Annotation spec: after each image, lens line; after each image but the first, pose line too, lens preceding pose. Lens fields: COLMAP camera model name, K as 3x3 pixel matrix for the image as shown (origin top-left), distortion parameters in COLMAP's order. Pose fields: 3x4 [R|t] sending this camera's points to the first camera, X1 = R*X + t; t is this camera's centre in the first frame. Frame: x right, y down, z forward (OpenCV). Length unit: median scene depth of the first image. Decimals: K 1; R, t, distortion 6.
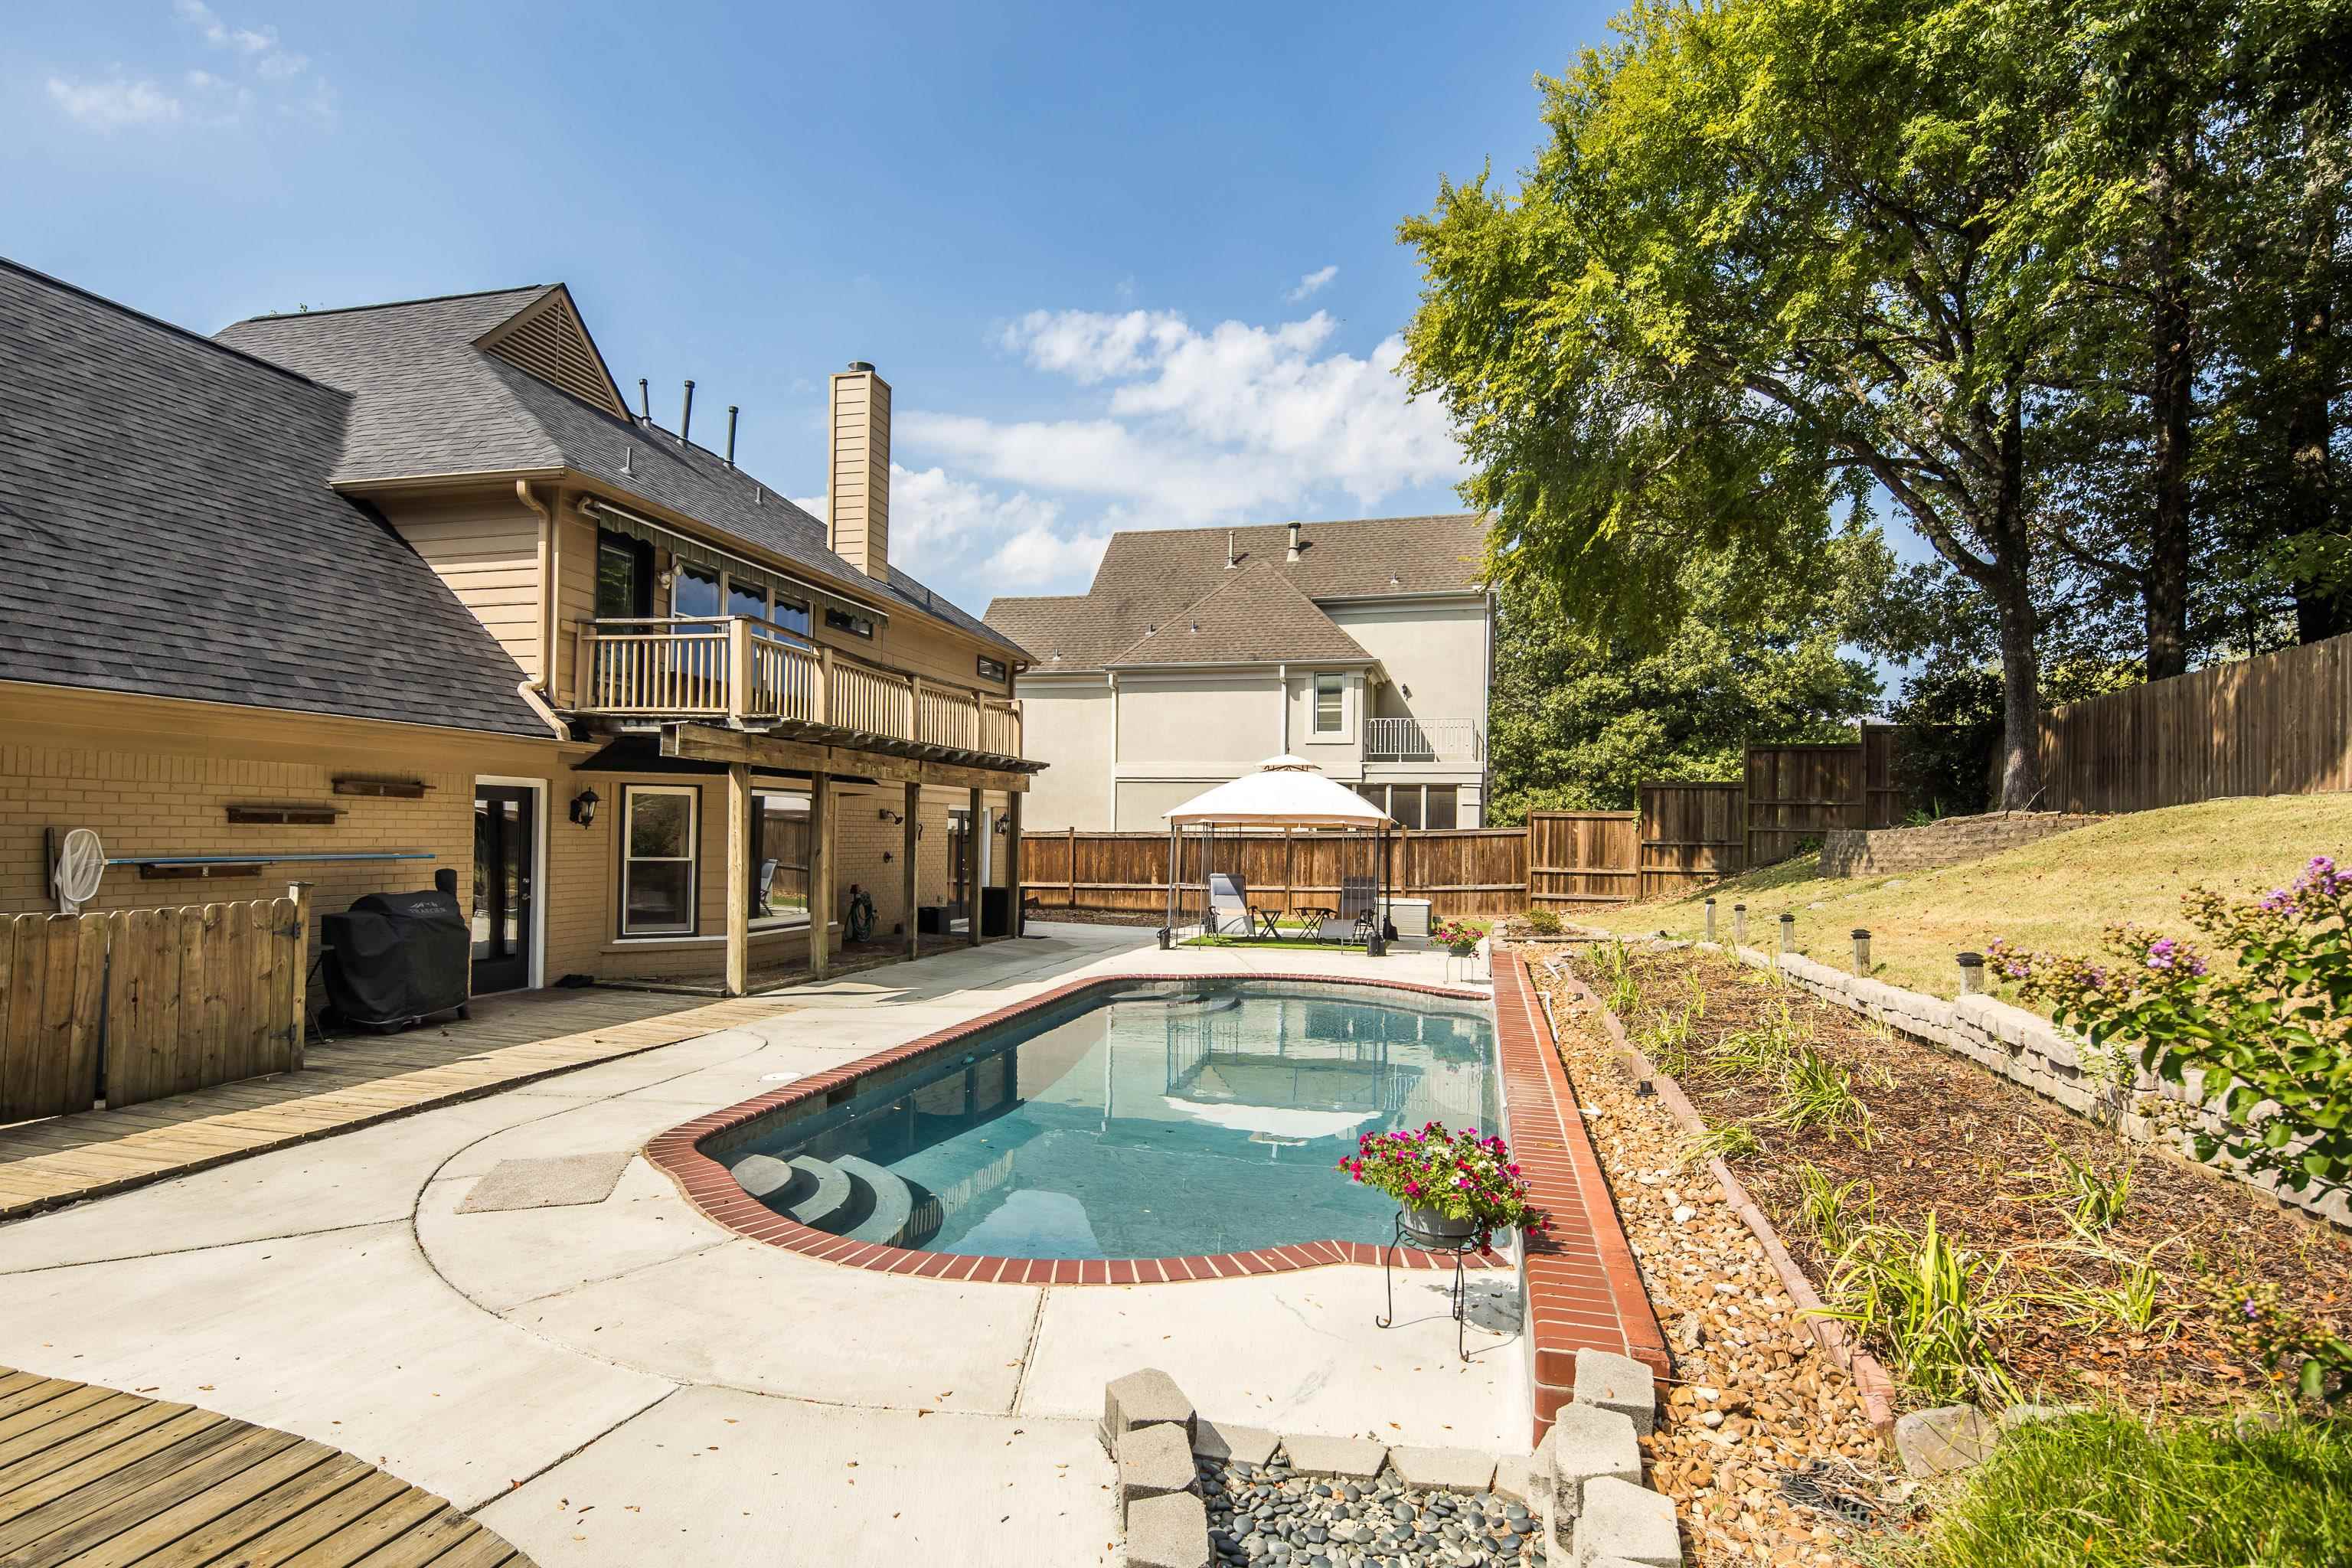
lens RADIAL K [[1154.2, 0, 1160.5], [0, 1154.2, 828.9], [0, 0, 1]] dist [0.004408, -0.000052]
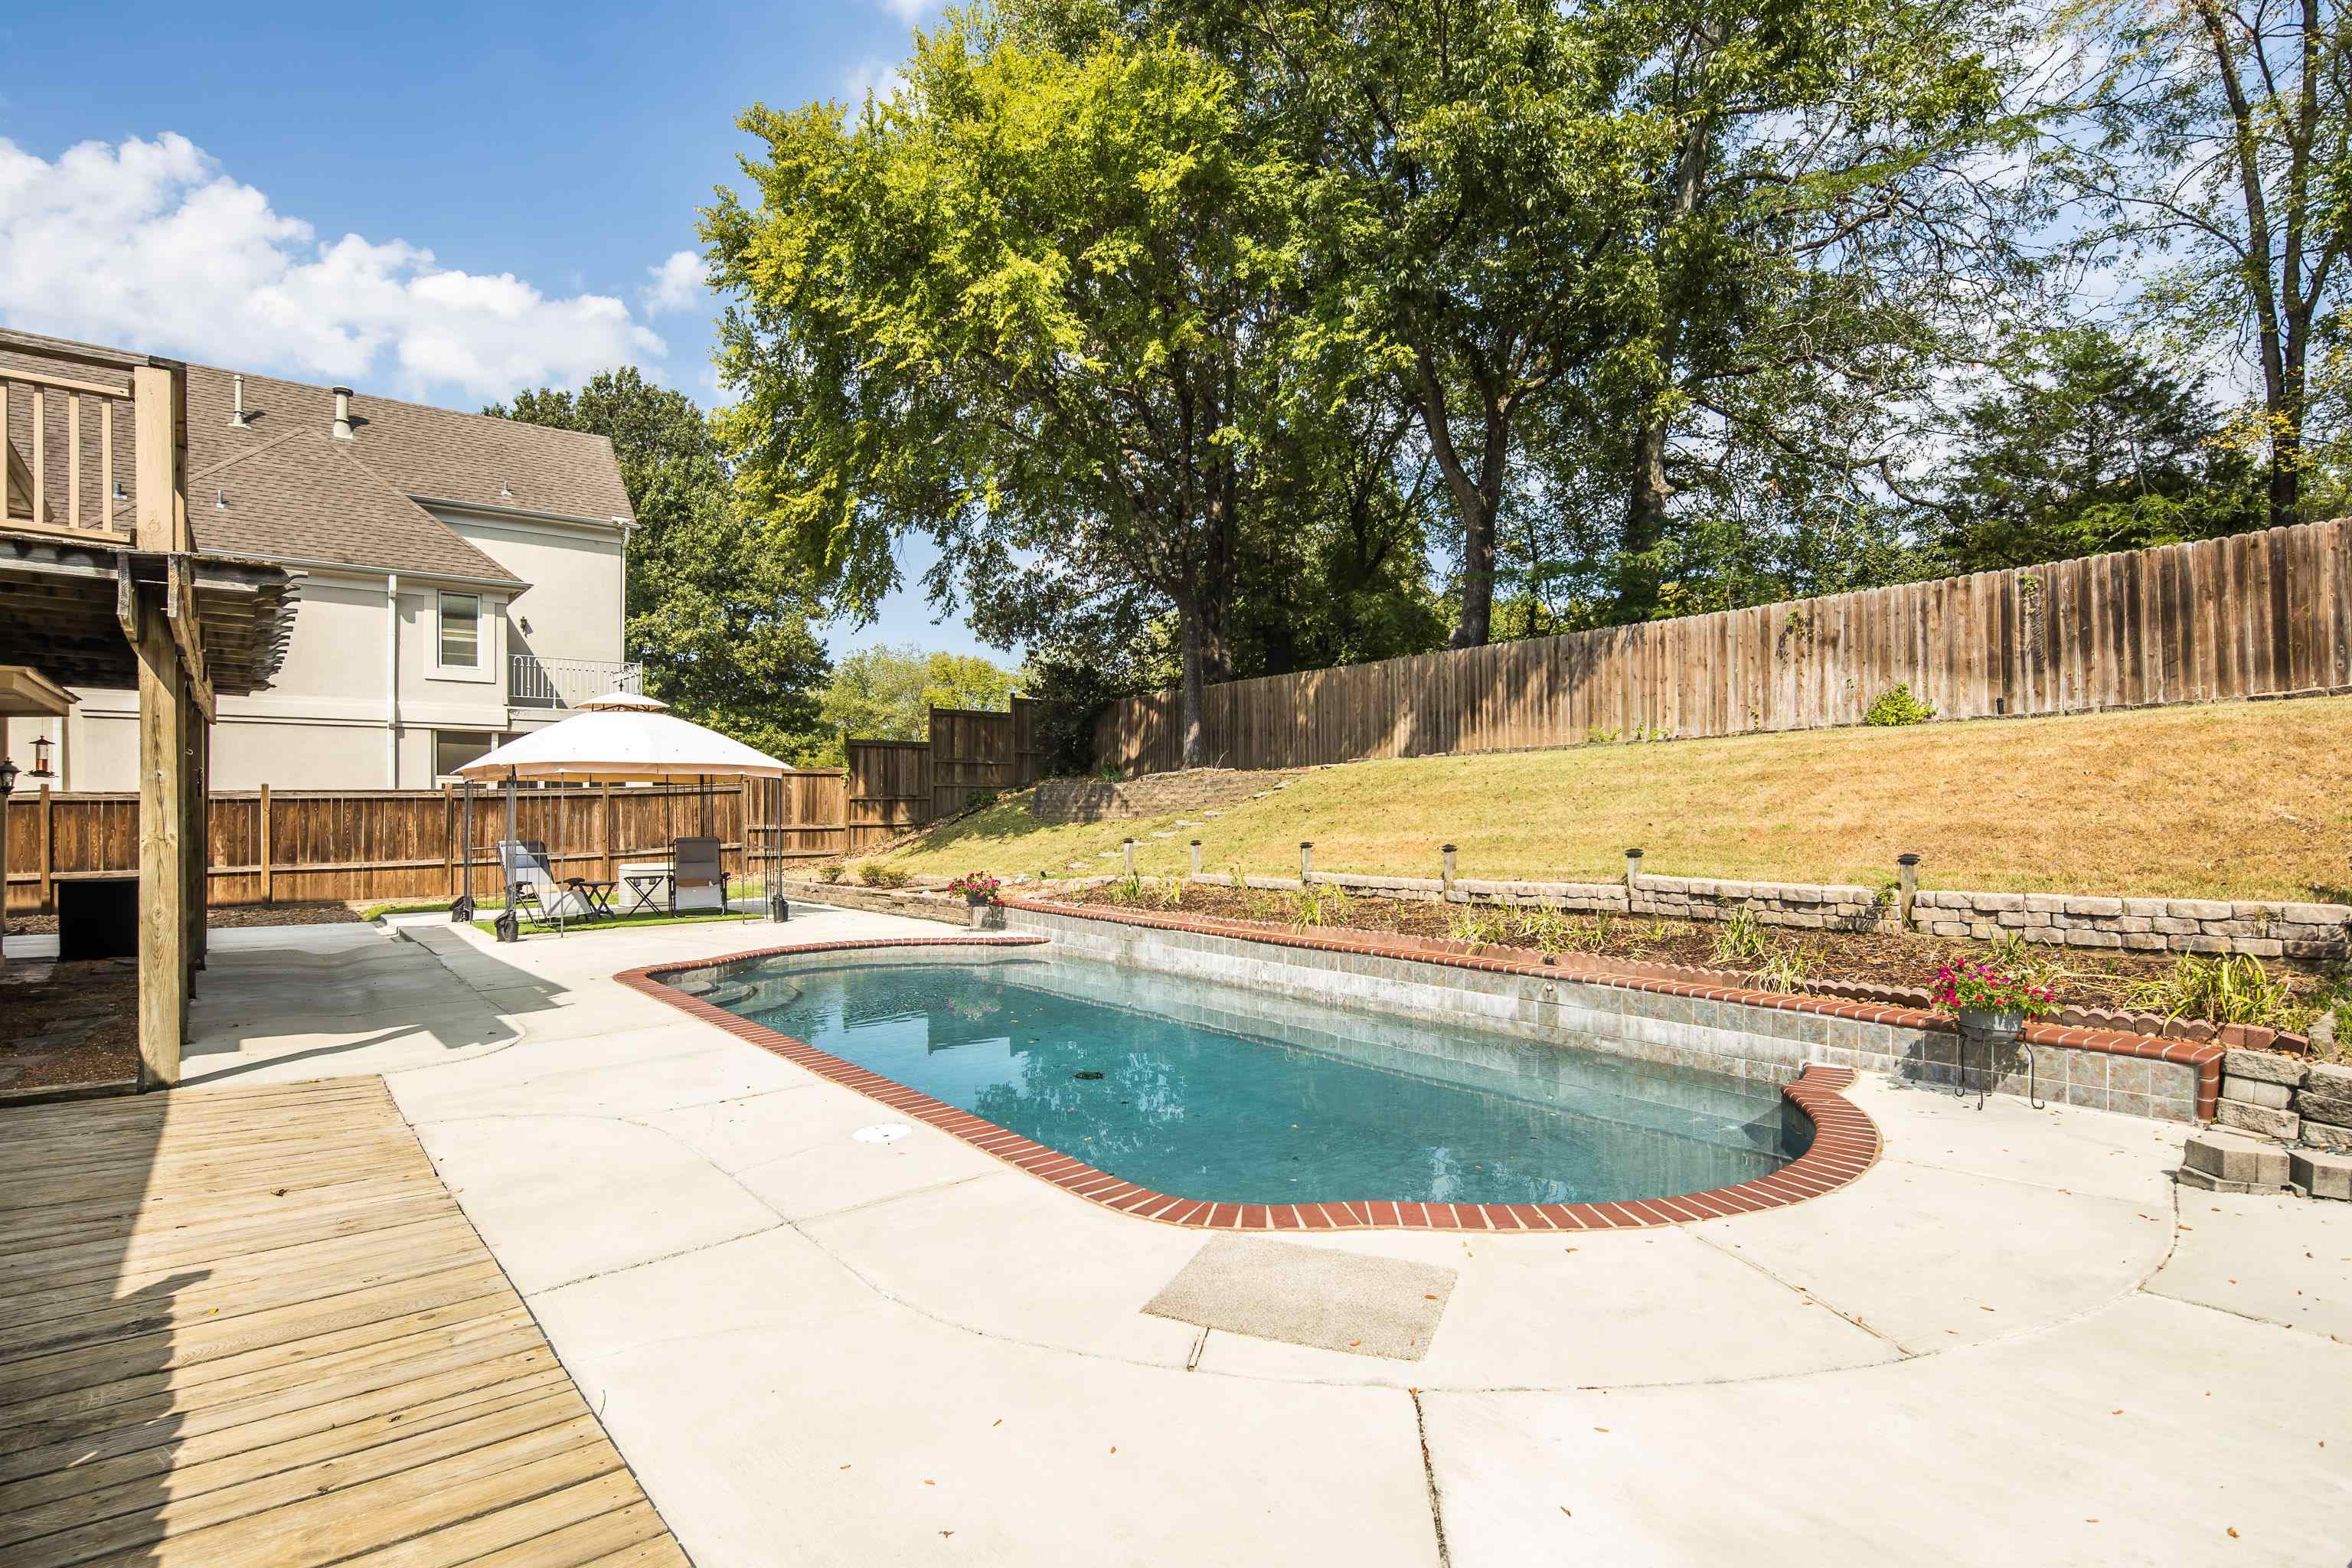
lens RADIAL K [[1154.2, 0, 1172.5], [0, 1154.2, 790.5], [0, 0, 1]] dist [0.004408, -0.000052]
pose [[0.606992, -0.006495, 0.794682, -0.224950], [0.007584, 0.999968, 0.002381, 0.004986], [-0.794672, 0.004581, 0.607022, 0.138329]]
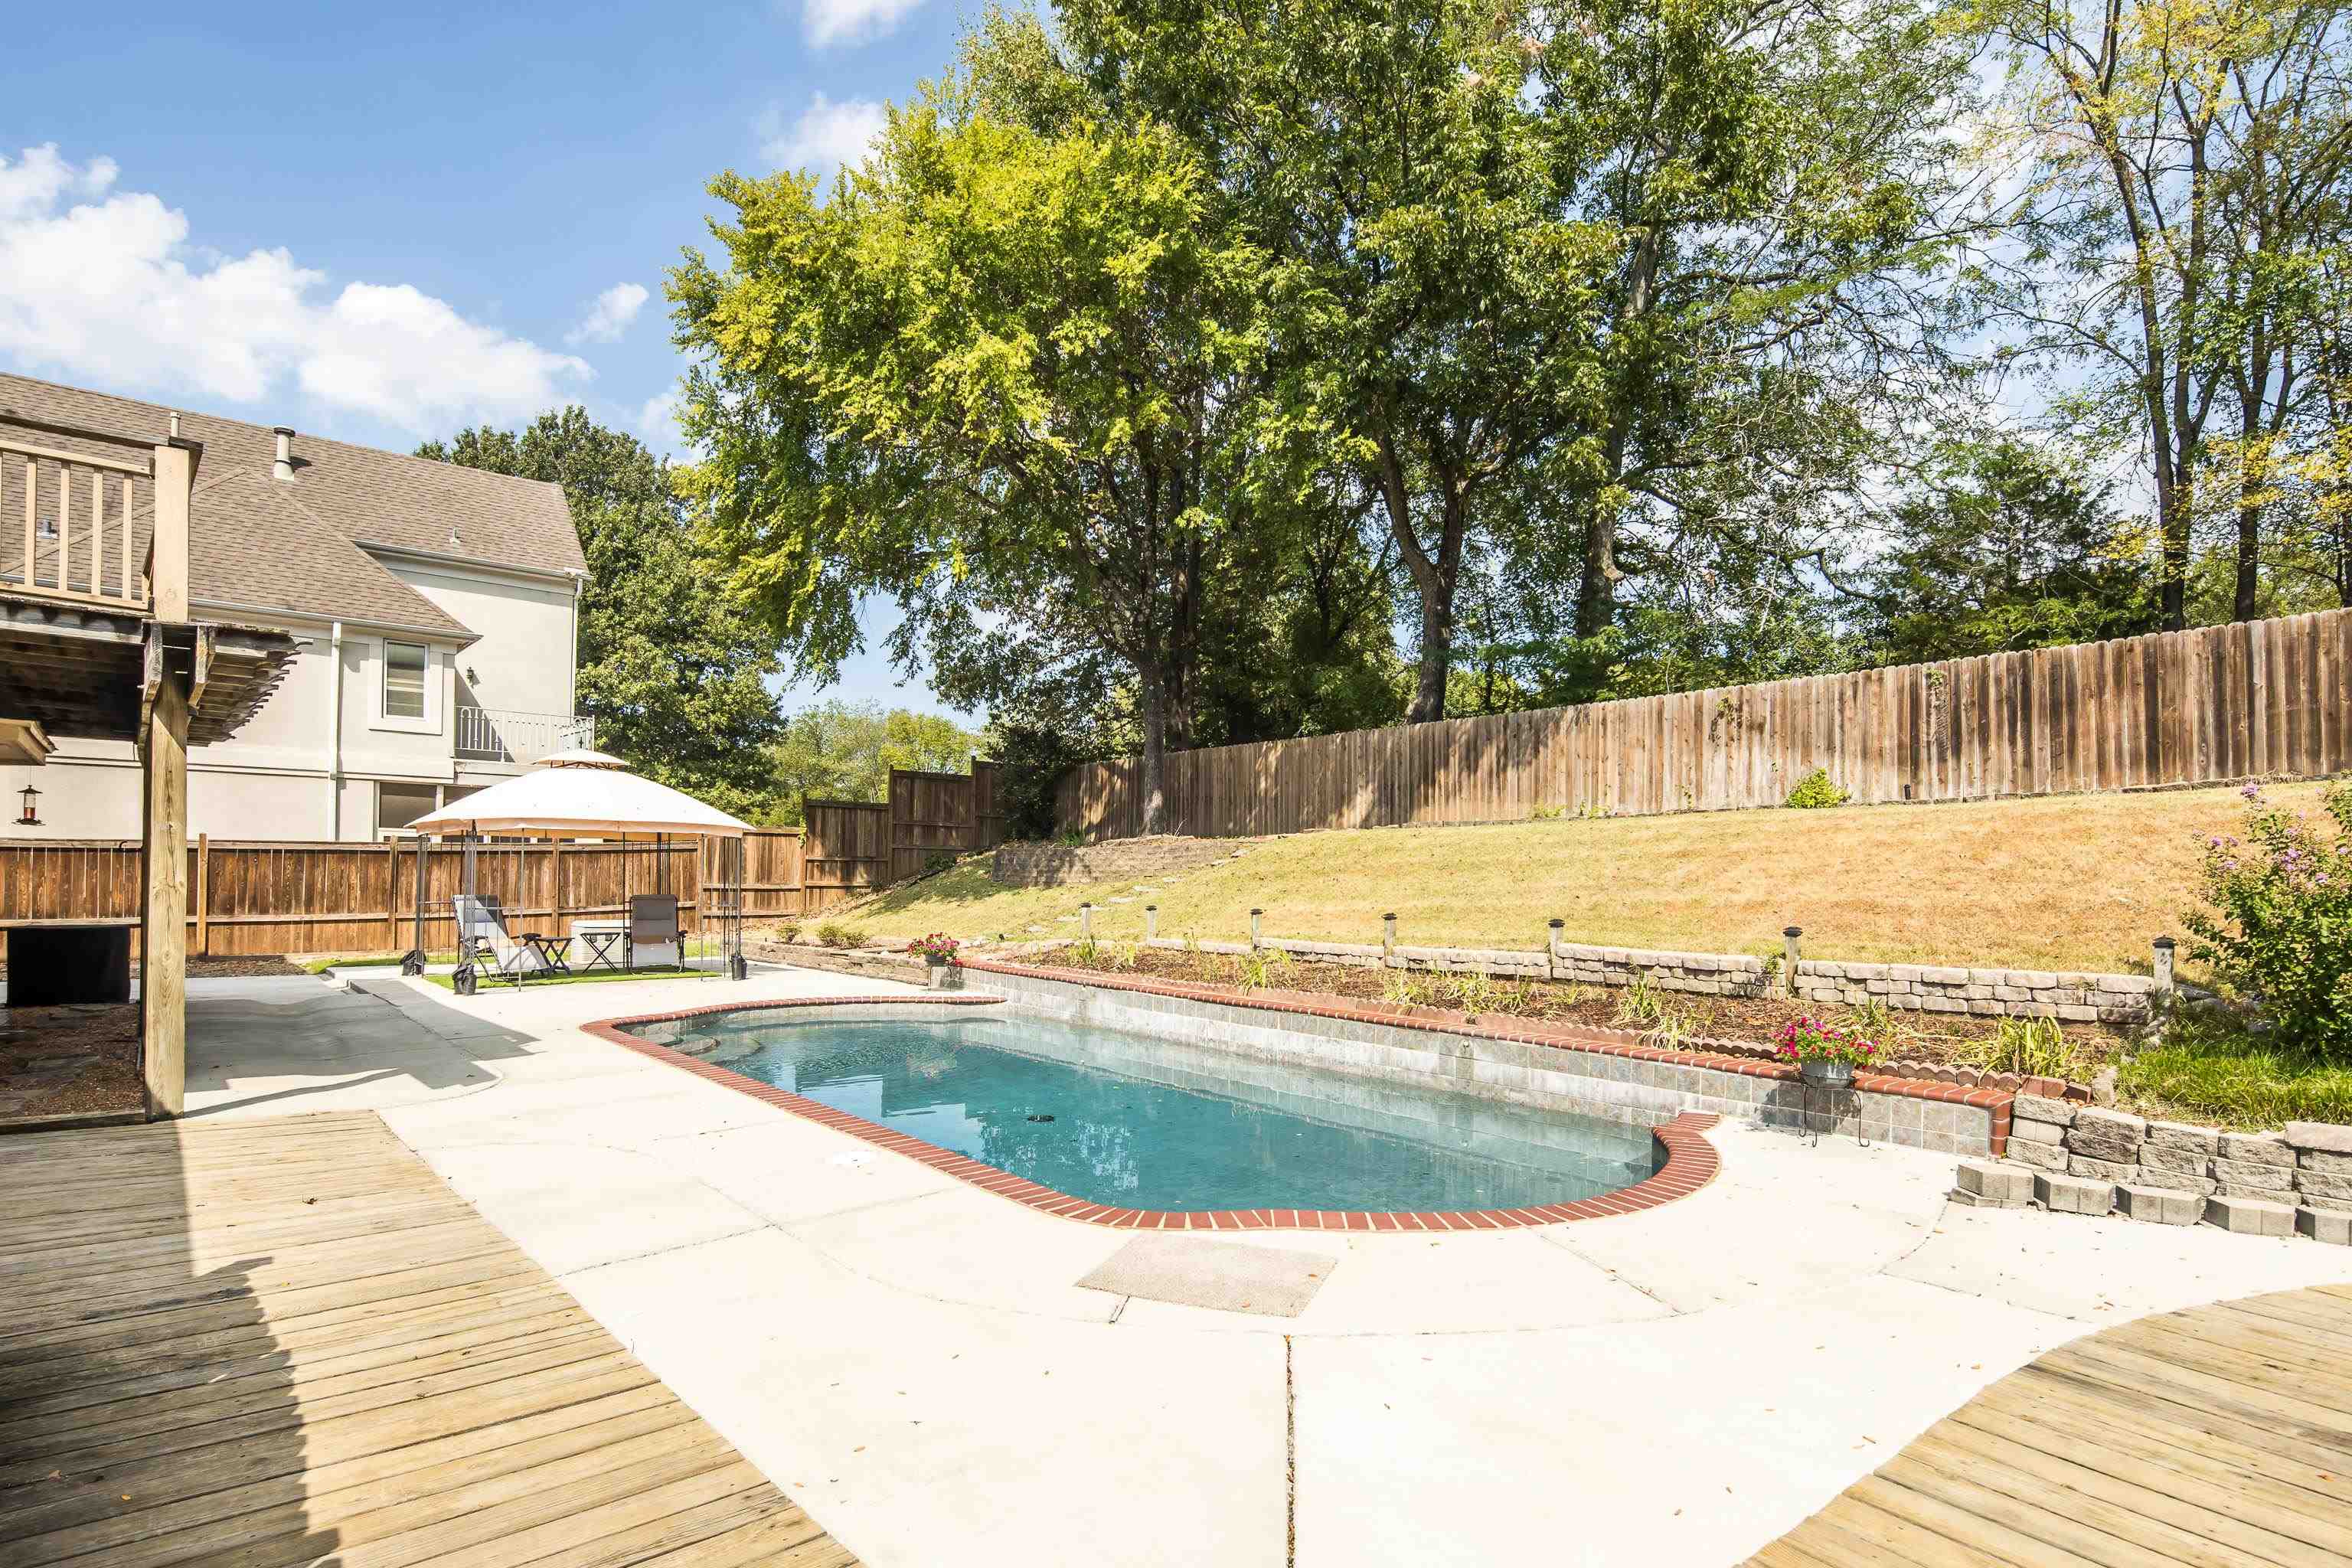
lens RADIAL K [[1154.2, 0, 1212.0], [0, 1154.2, 857.4], [0, 0, 1]] dist [0.004408, -0.000052]
pose [[0.552036, 0.003796, 0.833812, -0.243344], [-0.010774, 0.999939, 0.002580, 0.004511], [-0.833751, -0.010408, 0.552043, 0.120429]]
